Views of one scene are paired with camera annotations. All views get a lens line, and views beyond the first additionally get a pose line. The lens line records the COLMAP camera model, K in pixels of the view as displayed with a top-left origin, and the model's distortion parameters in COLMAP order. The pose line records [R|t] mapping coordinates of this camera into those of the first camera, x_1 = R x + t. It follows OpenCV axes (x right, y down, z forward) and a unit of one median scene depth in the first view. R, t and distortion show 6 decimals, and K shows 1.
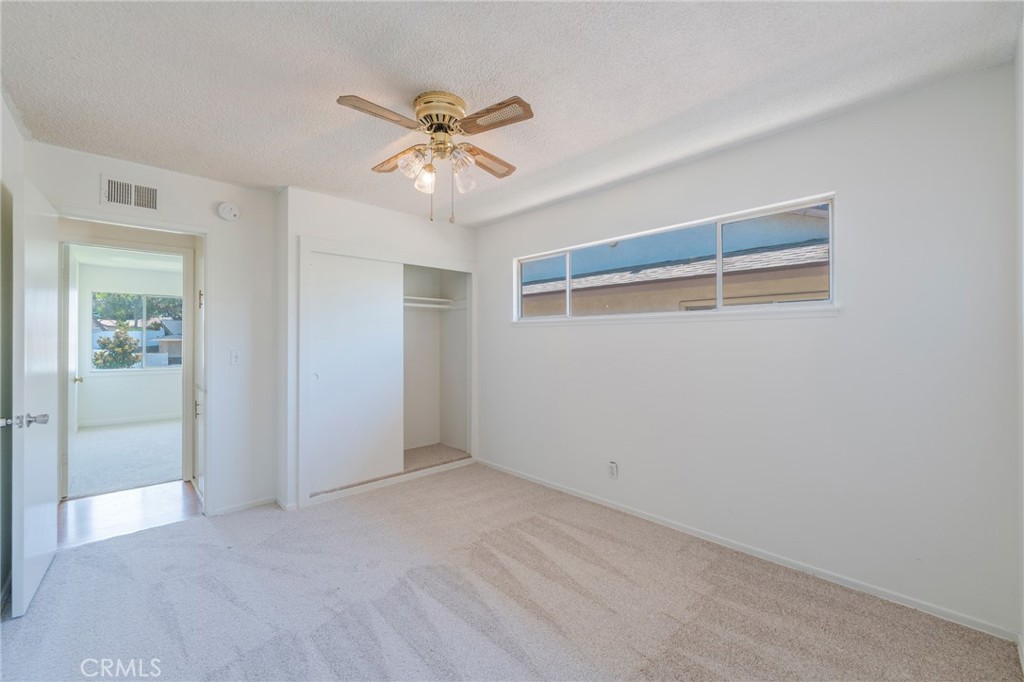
lens RADIAL K [[415.7, 0, 505.6], [0, 415.7, 340.6], [0, 0, 1]] dist [0.001121, 0.000214]
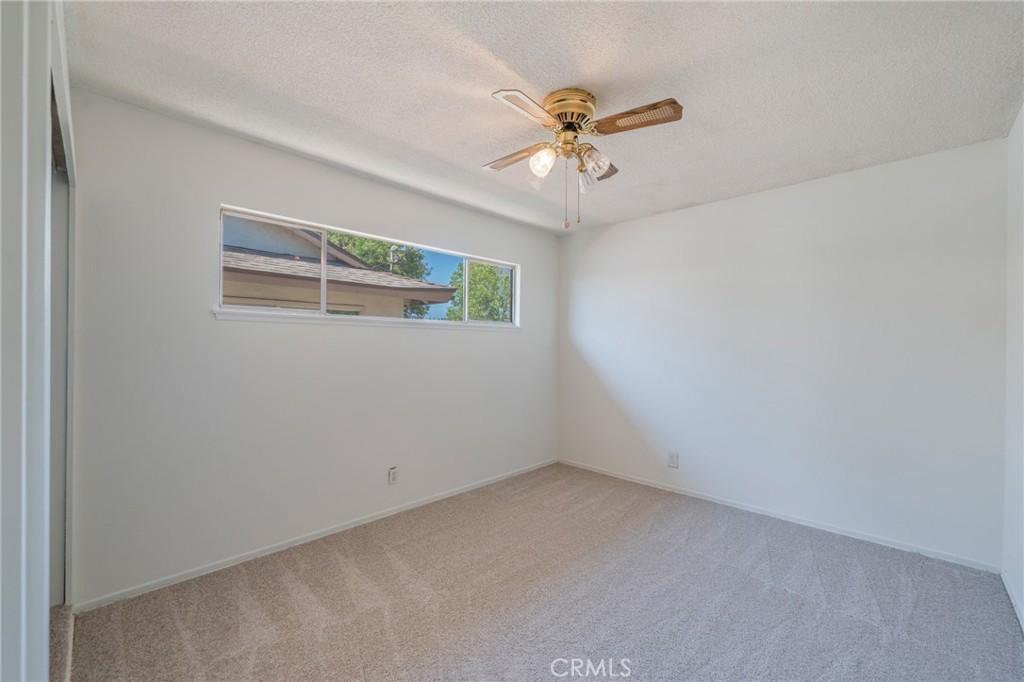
lens RADIAL K [[415.7, 0, 505.6], [0, 415.7, 343.2], [0, 0, 1]] dist [0.001121, 0.000214]
pose [[-0.034064, 0.002823, 0.999416, -0.554229], [-0.008255, 0.999961, -0.003106, -0.000796], [-0.999386, -0.008356, -0.034040, 0.581753]]
